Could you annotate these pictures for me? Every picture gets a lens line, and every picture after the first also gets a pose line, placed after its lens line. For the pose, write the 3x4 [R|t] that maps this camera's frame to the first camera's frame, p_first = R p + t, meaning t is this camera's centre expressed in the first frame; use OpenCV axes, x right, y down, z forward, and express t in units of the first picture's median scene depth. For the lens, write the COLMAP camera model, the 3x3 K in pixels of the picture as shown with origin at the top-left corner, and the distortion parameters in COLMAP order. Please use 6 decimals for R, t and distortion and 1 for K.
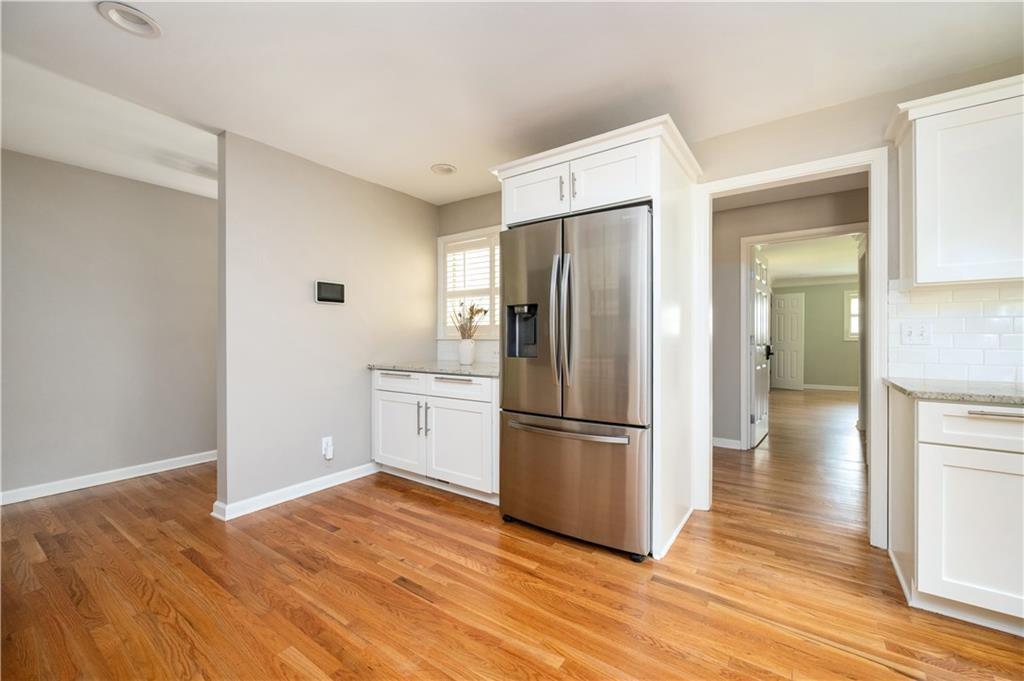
lens RADIAL K [[407.3, 0, 519.9], [0, 407.3, 340.3], [0, 0, 1]] dist [-0.001130, -0.000146]
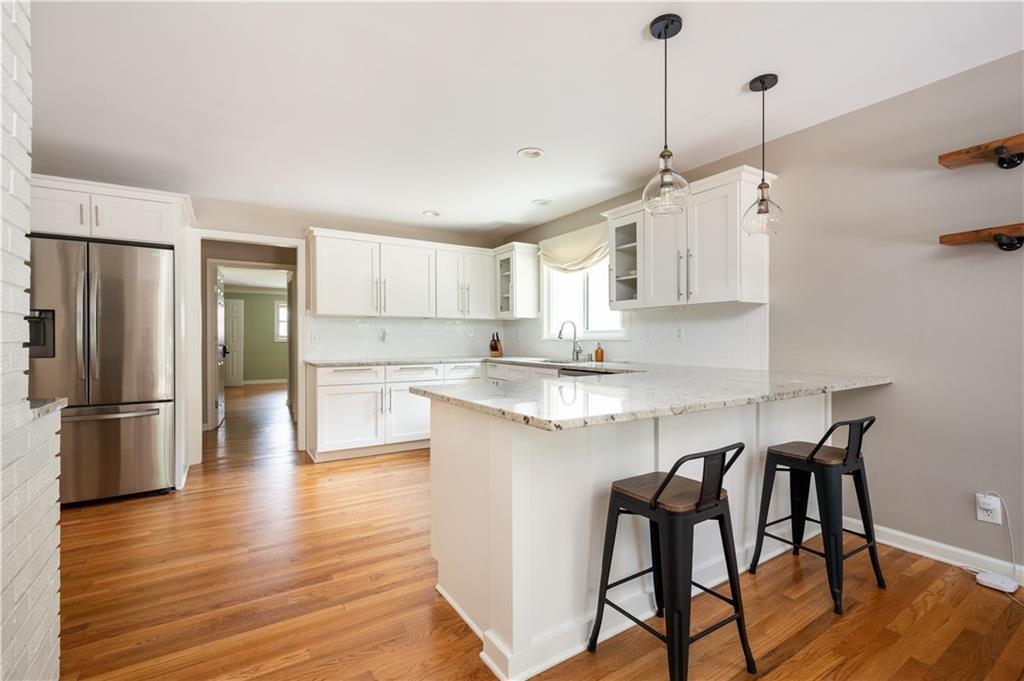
lens RADIAL K [[449.2, 0, 514.4], [0, 449.2, 338.0], [0, 0, 1]] dist [0.001344, -0.000170]
pose [[0.386377, 0.003193, 0.922335, -0.620620], [0.005127, 0.999971, -0.005609, 0.002705], [-0.922327, 0.006896, 0.386349, -0.672627]]
